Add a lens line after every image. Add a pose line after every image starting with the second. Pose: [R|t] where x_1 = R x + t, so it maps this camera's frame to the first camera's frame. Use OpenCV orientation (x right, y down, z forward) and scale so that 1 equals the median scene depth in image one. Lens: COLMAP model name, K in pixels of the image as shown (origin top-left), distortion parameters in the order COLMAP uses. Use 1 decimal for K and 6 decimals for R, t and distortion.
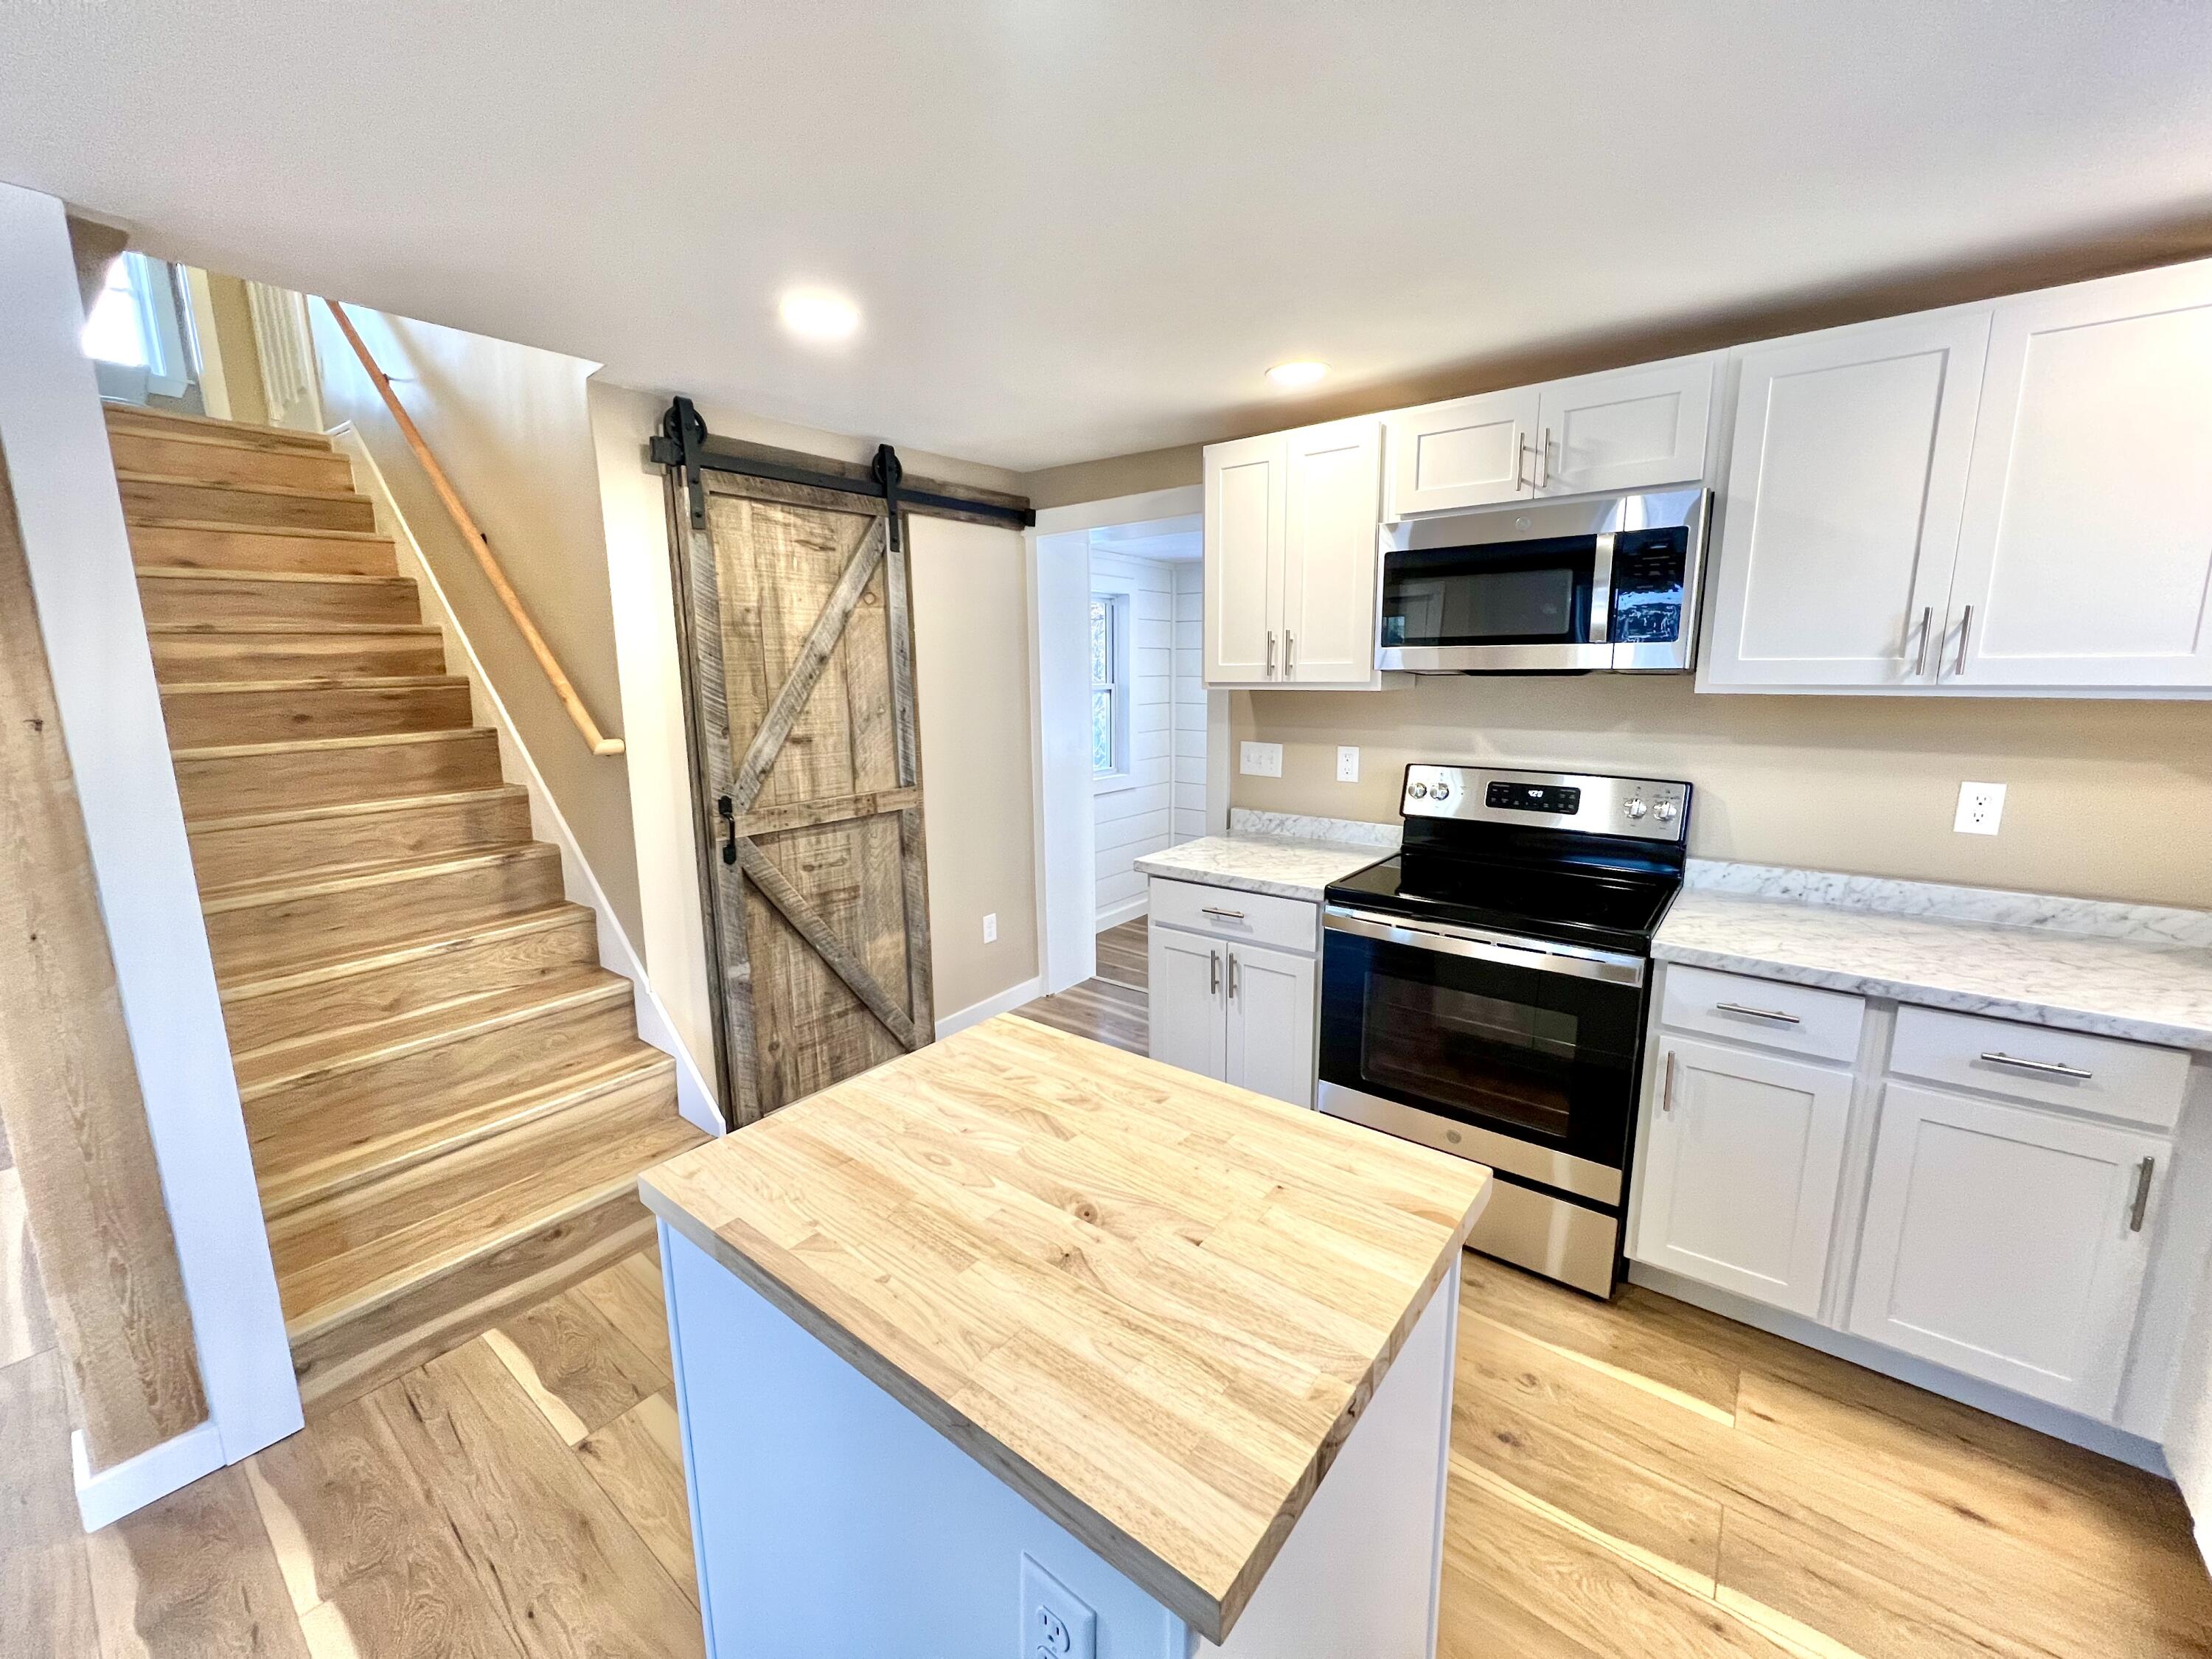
lens RADIAL K [[879.6, 0, 1109.5], [0, 879.6, 821.1], [0, 0, 1]] dist [-0.000244, 0.000066]
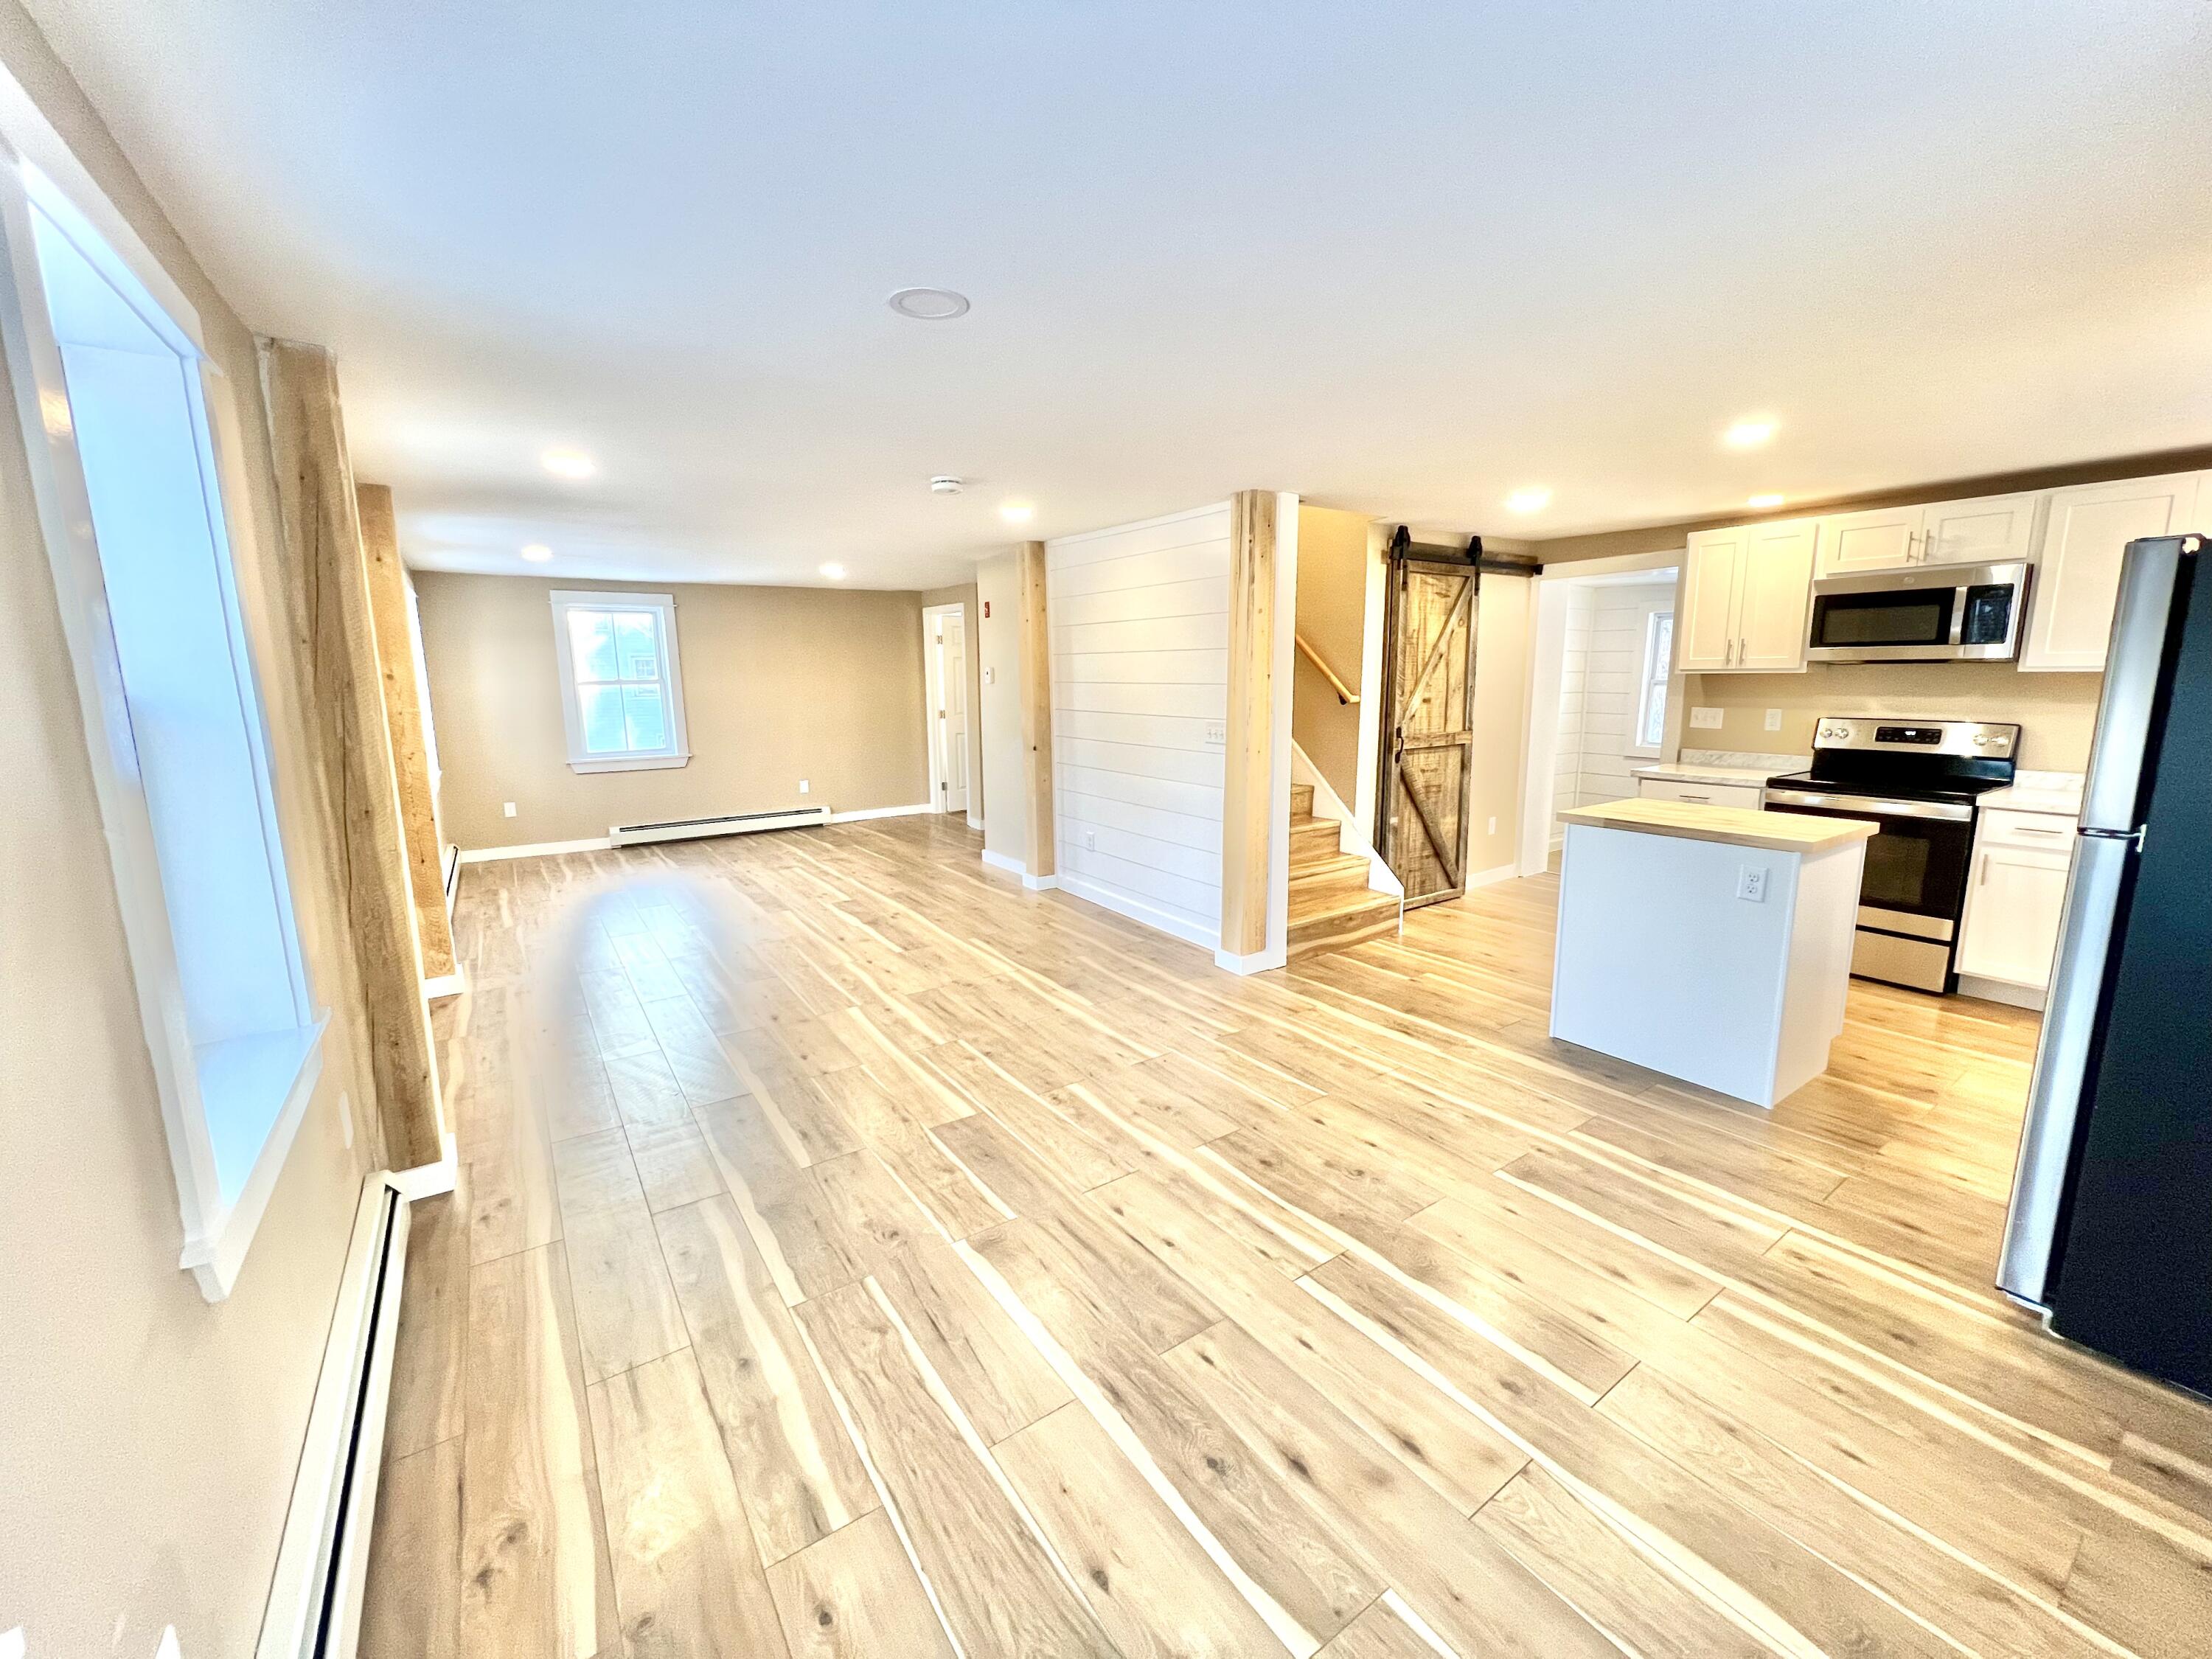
lens RADIAL K [[879.6, 0, 1111.9], [0, 879.6, 820.0], [0, 0, 1]] dist [-0.000244, 0.000066]
pose [[0.955634, 0.051379, -0.290041, -0.439338], [-0.053815, 0.998551, -0.000426, 0.197247], [0.289599, 0.016015, 0.957014, -0.961635]]
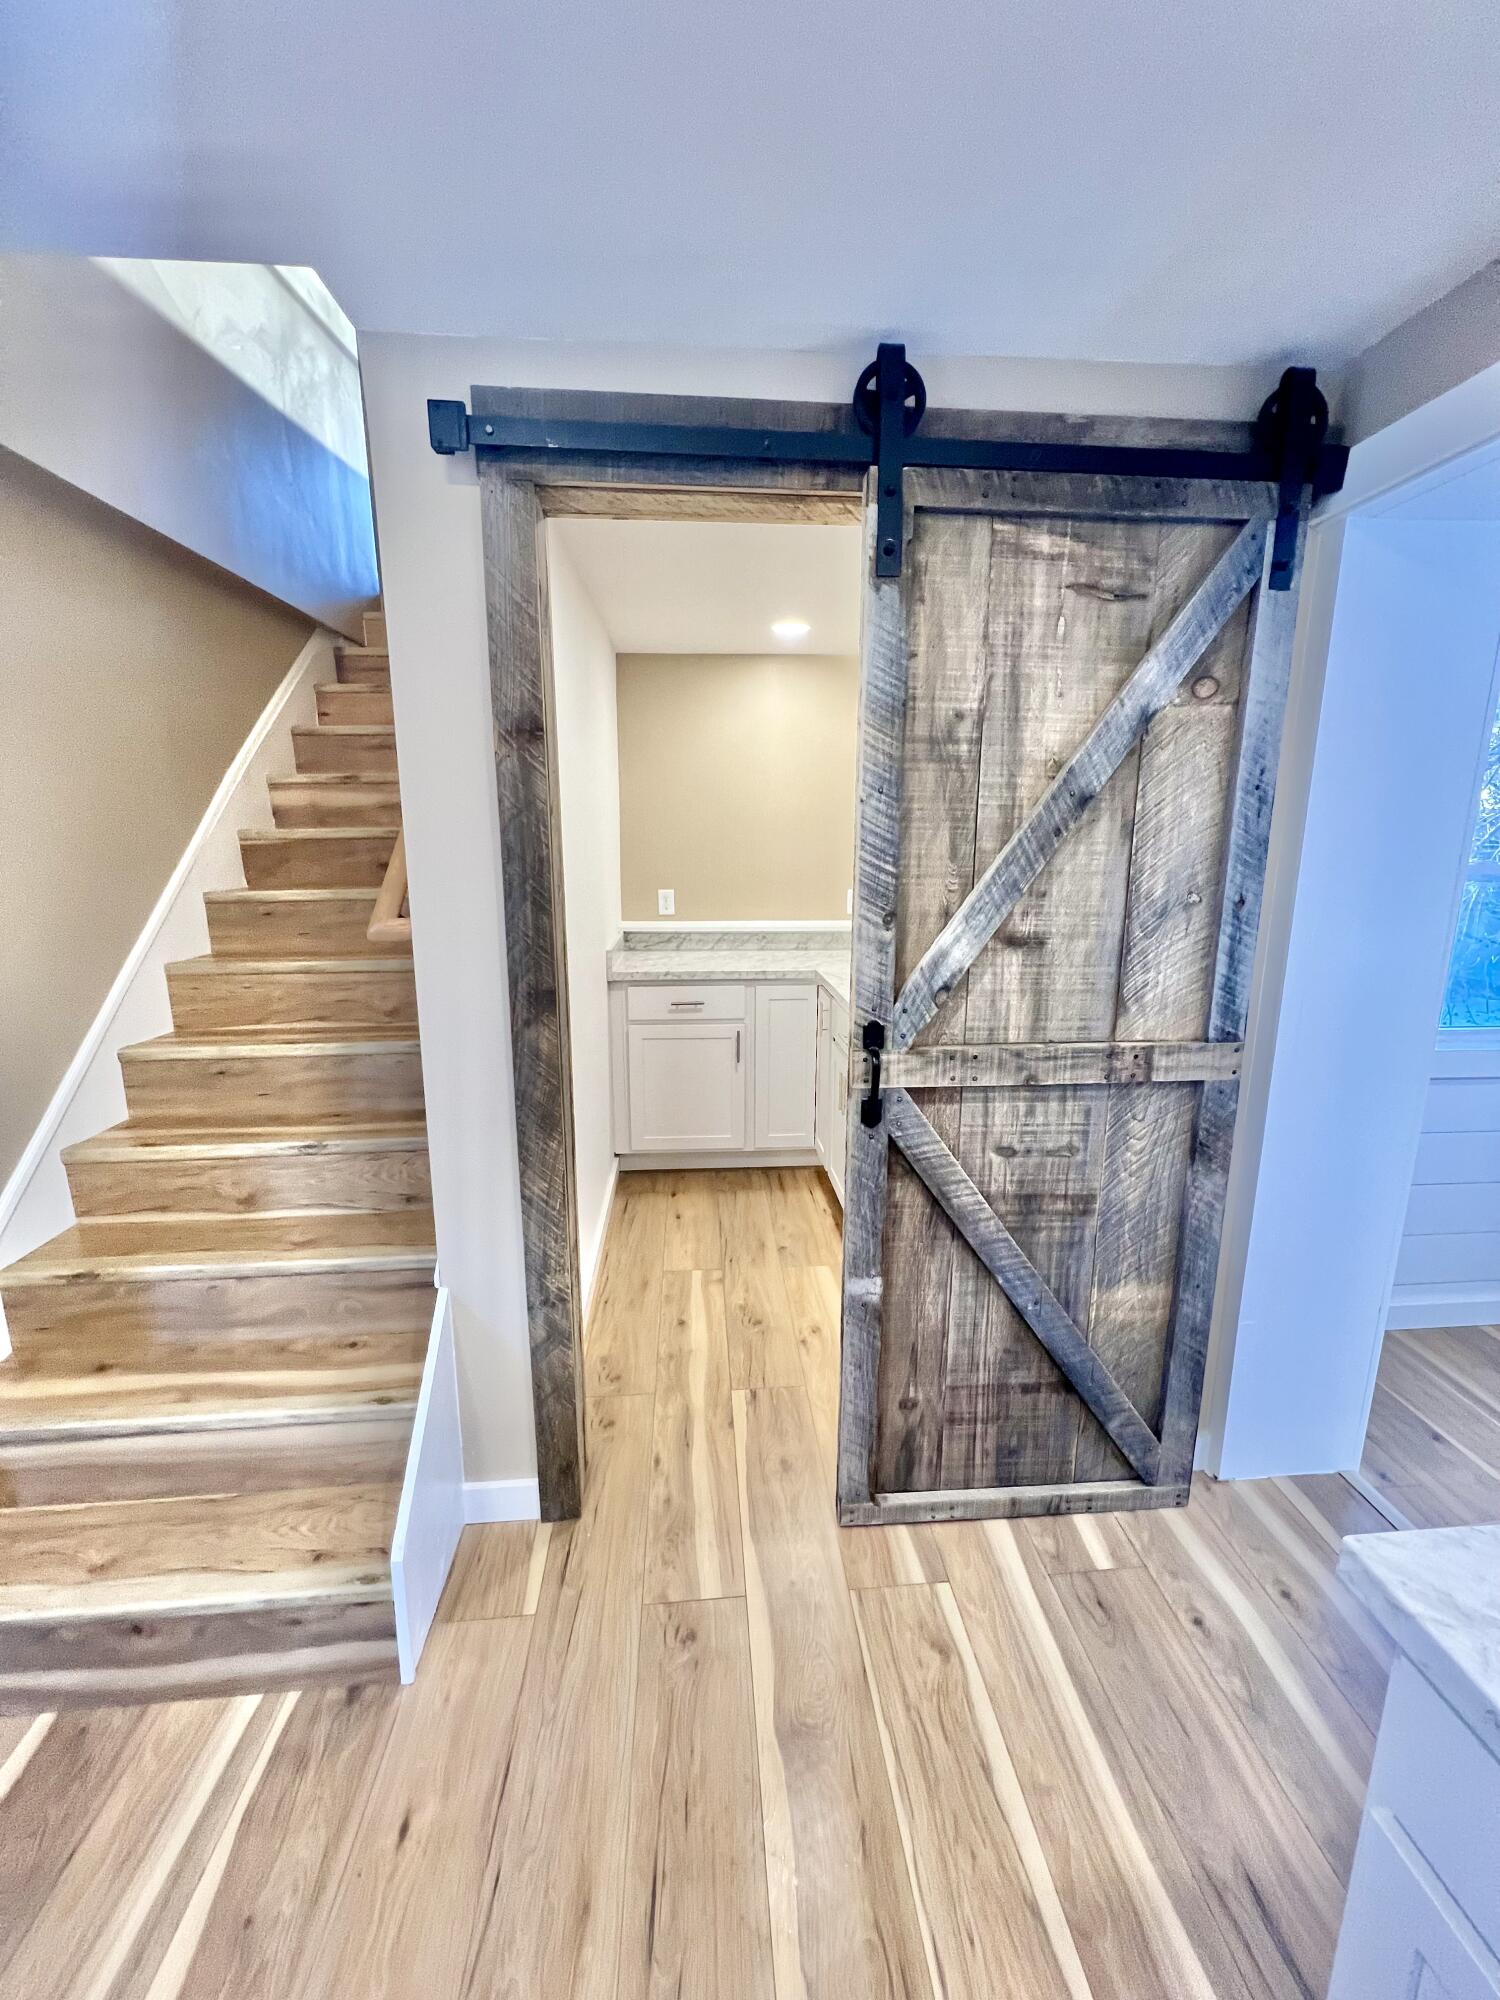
lens RADIAL K [[795.3, 0, 748.2], [0, 795.3, 991.8], [0, 0, 1]] dist [-0.000244, 0.000066]
pose [[0.672944, 0.159035, -0.722395, -0.087796], [-0.141681, 0.986244, 0.085139, -0.078348], [0.725998, 0.045056, 0.686219, 0.510383]]
